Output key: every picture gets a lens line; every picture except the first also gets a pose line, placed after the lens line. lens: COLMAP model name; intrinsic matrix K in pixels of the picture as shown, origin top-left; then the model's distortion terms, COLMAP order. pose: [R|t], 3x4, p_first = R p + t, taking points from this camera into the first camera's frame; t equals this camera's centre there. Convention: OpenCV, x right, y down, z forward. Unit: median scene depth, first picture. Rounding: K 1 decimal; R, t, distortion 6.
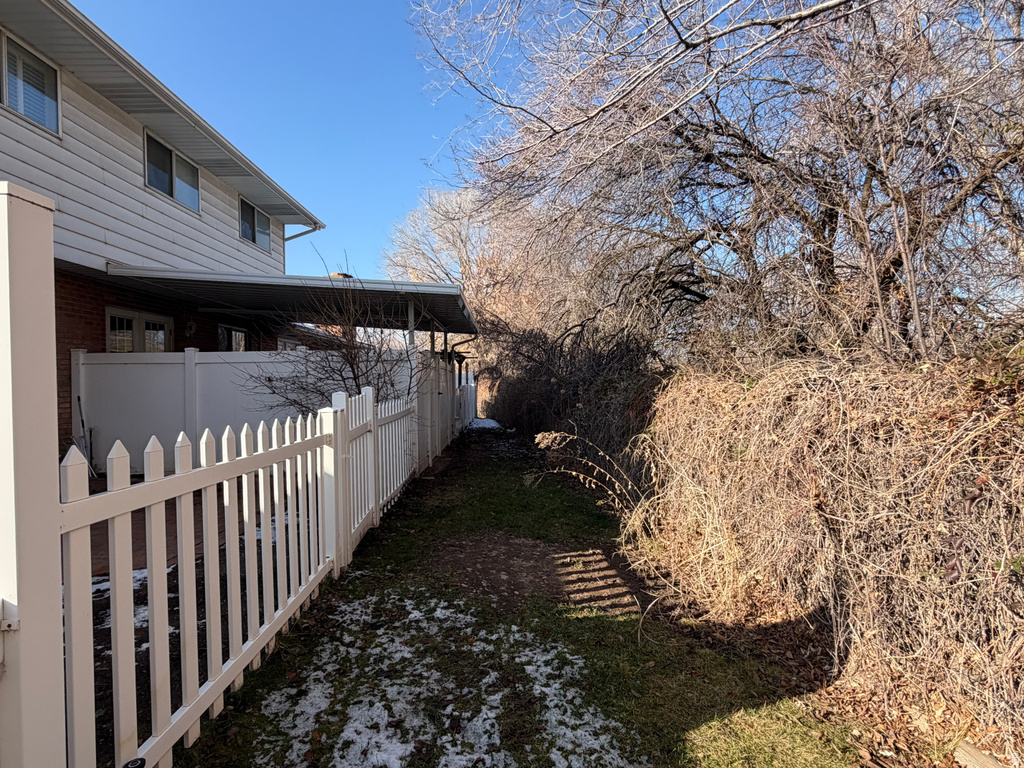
lens RADIAL K [[532.9, 0, 508.8], [0, 532.9, 386.4], [0, 0, 1]] dist [-0.001912, -0.000158]
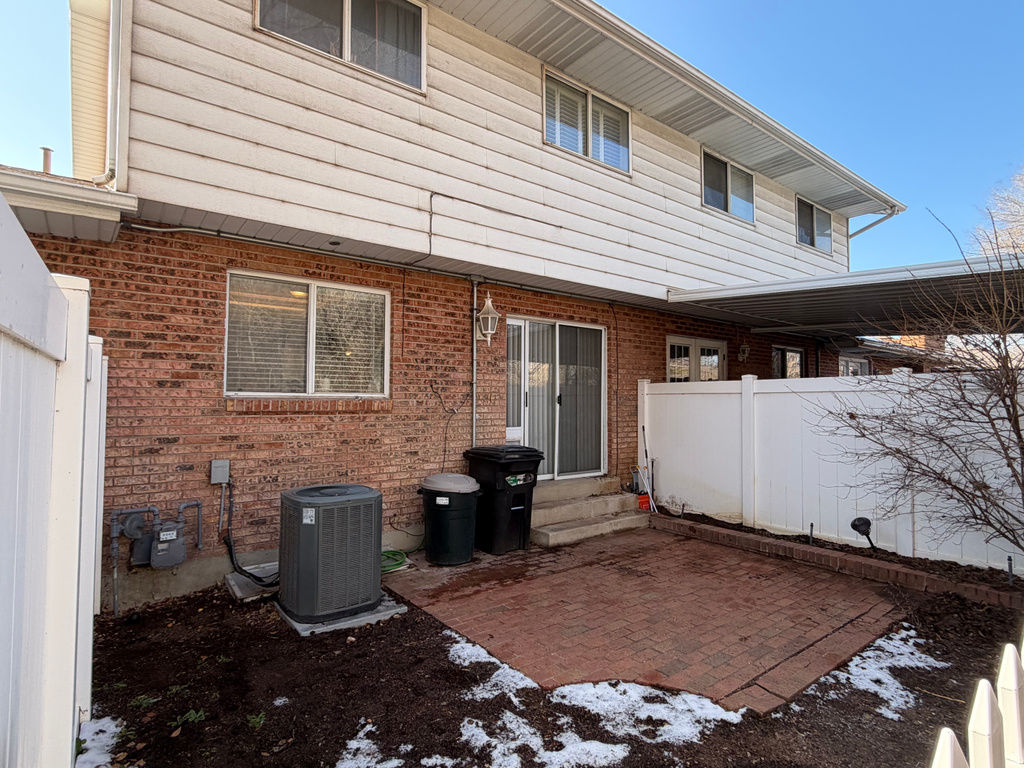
lens RADIAL K [[532.9, 0, 511.1], [0, 532.9, 381.7], [0, 0, 1]] dist [-0.001912, -0.000158]
pose [[0.594591, -0.017043, -0.803847, -0.124166], [-0.018621, 0.999215, -0.034959, -0.022426], [0.803812, 0.035754, 0.593807, 0.169075]]
